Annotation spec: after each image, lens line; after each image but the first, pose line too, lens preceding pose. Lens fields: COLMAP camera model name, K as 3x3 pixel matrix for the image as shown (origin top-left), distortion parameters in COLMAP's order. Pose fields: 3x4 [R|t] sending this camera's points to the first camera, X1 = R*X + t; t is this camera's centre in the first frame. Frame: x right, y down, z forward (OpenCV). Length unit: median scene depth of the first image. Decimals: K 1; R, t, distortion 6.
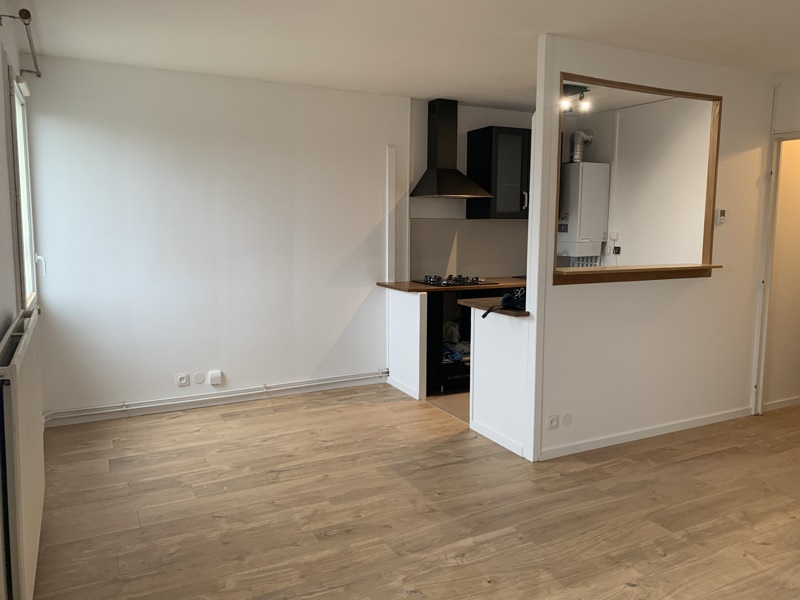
lens RADIAL K [[611.3, 0, 394.7], [0, 611.3, 298.5], [0, 0, 1]] dist [0.023174, -0.016929]
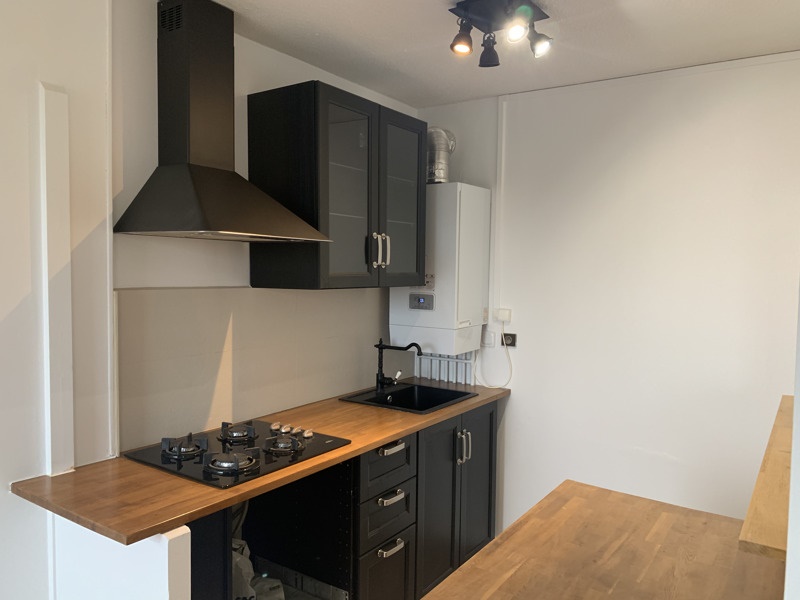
lens RADIAL K [[611.3, 0, 394.0], [0, 611.3, 301.3], [0, 0, 1]] dist [0.023174, -0.016929]
pose [[0.880608, -0.015482, 0.473592, -0.003000], [0.047465, 0.997321, -0.055653, -0.089654], [-0.471462, 0.071487, 0.878984, 0.557125]]
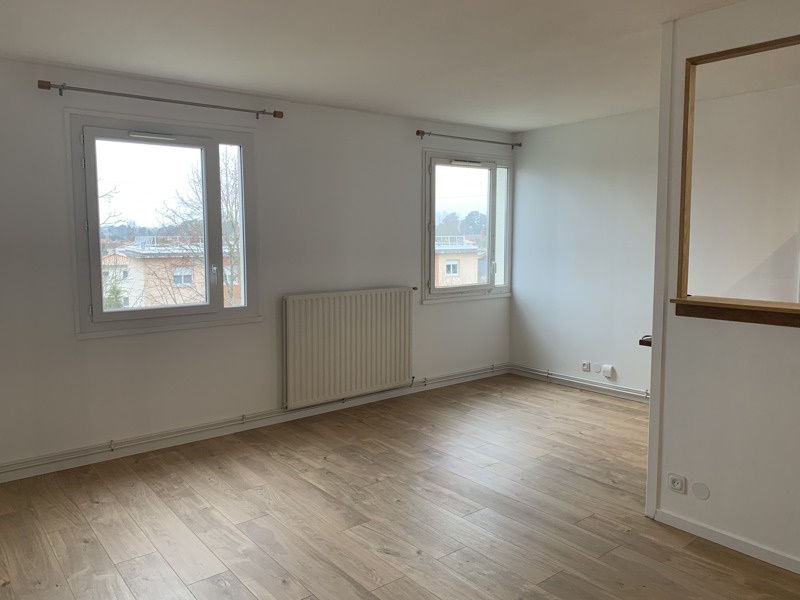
lens RADIAL K [[611.3, 0, 395.0], [0, 611.3, 296.8], [0, 0, 1]] dist [0.023174, -0.016929]
pose [[0.198538, 0.093511, -0.975622, 1.059408], [-0.121440, 0.990114, 0.070187, -0.062114], [0.972541, 0.104545, 0.207931, 0.483674]]
